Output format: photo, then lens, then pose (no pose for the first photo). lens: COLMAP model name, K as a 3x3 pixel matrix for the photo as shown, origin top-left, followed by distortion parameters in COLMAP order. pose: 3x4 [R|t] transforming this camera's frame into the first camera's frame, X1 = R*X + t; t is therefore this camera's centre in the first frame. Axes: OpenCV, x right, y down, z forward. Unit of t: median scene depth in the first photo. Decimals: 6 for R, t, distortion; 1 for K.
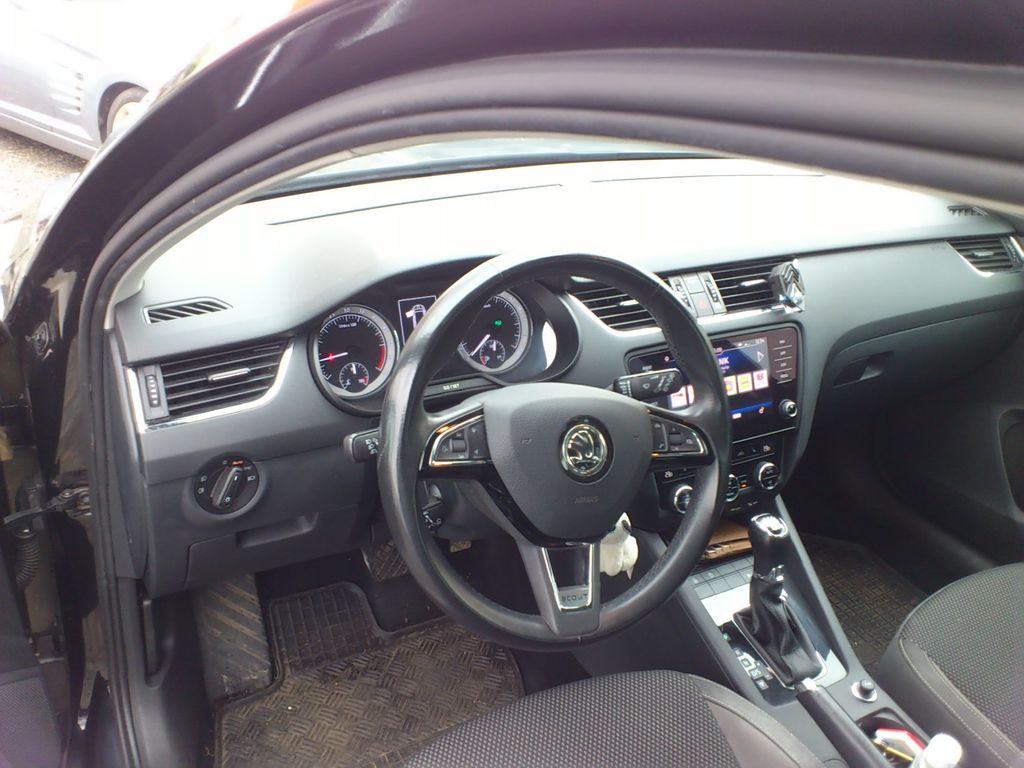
lens RADIAL K [[899.4, 0, 512.0], [0, 899.4, 384.0], [0, 0, 1]] dist [0.004164, 0.001223]
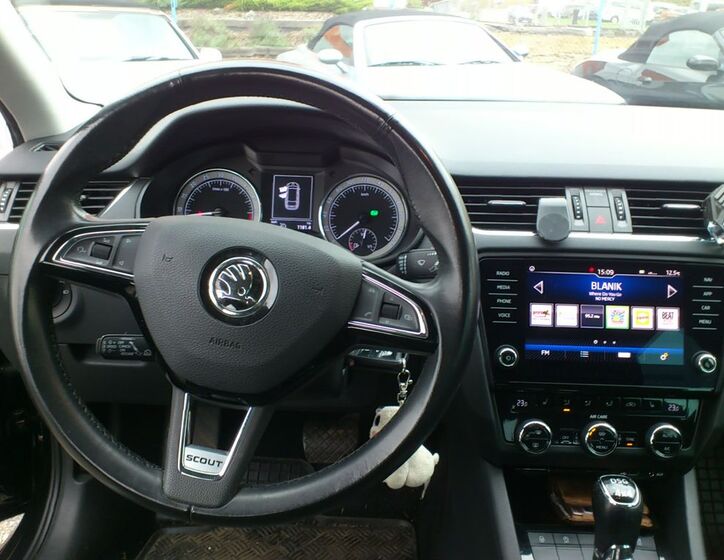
lens RADIAL K [[662.8, 0, 372.4], [0, 662.8, 278.0], [0, 0, 1]] dist [-0.006734, -0.008177]
pose [[0.868032, 0.132023, -0.478633, 0.326868], [-0.195800, 0.976898, -0.085633, 0.063157], [0.456270, 0.168049, 0.873829, 0.340760]]
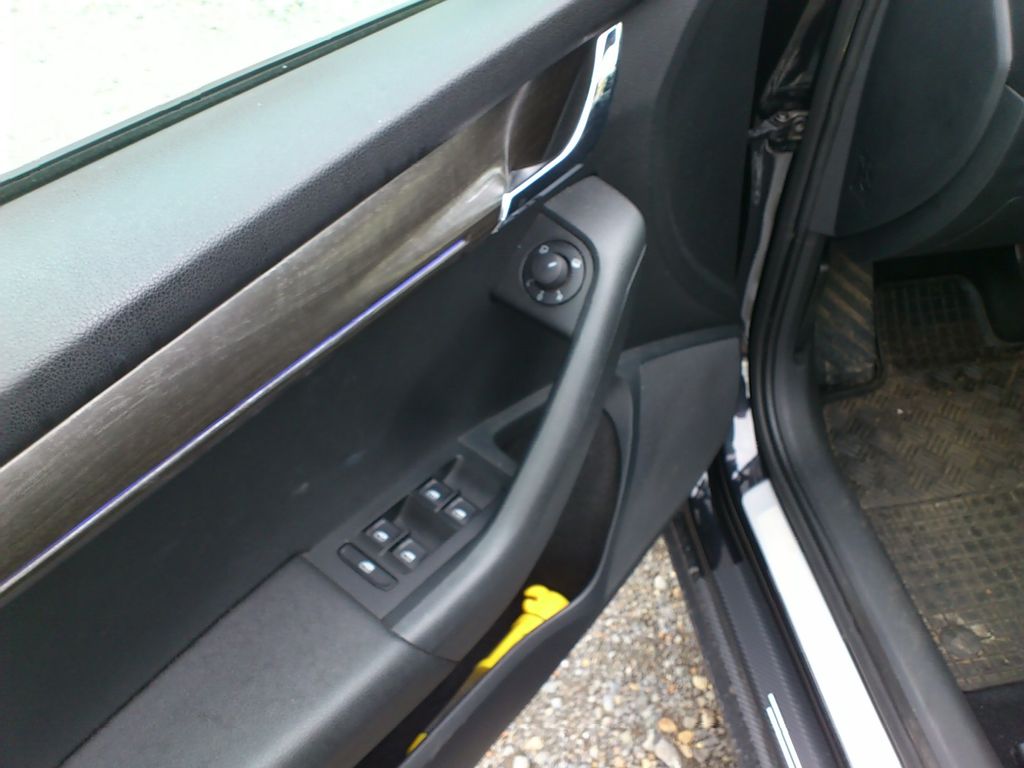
lens RADIAL K [[899.4, 0, 512.0], [0, 899.4, 384.0], [0, 0, 1]] dist [0.004164, 0.001223]
pose [[0.945215, 0.170819, -0.278189, -0.407836], [-0.068751, 0.937221, 0.341892, 0.078269], [0.319126, -0.304036, 0.897619, 0.141069]]
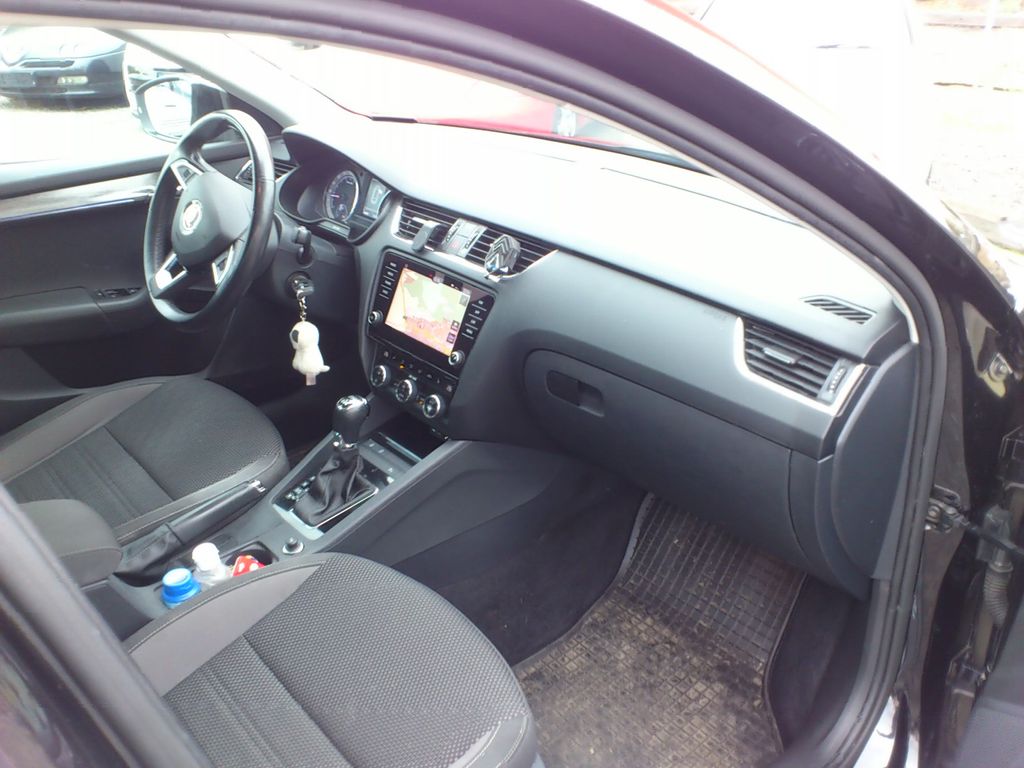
lens RADIAL K [[899.4, 0, 512.0], [0, 899.4, 384.0], [0, 0, 1]] dist [0.004164, 0.001223]
pose [[0.220313, 0.365452, -0.904382, 1.346056], [-0.438254, 0.865398, 0.242938, -0.245638], [0.871433, 0.342827, 0.350819, 0.693204]]
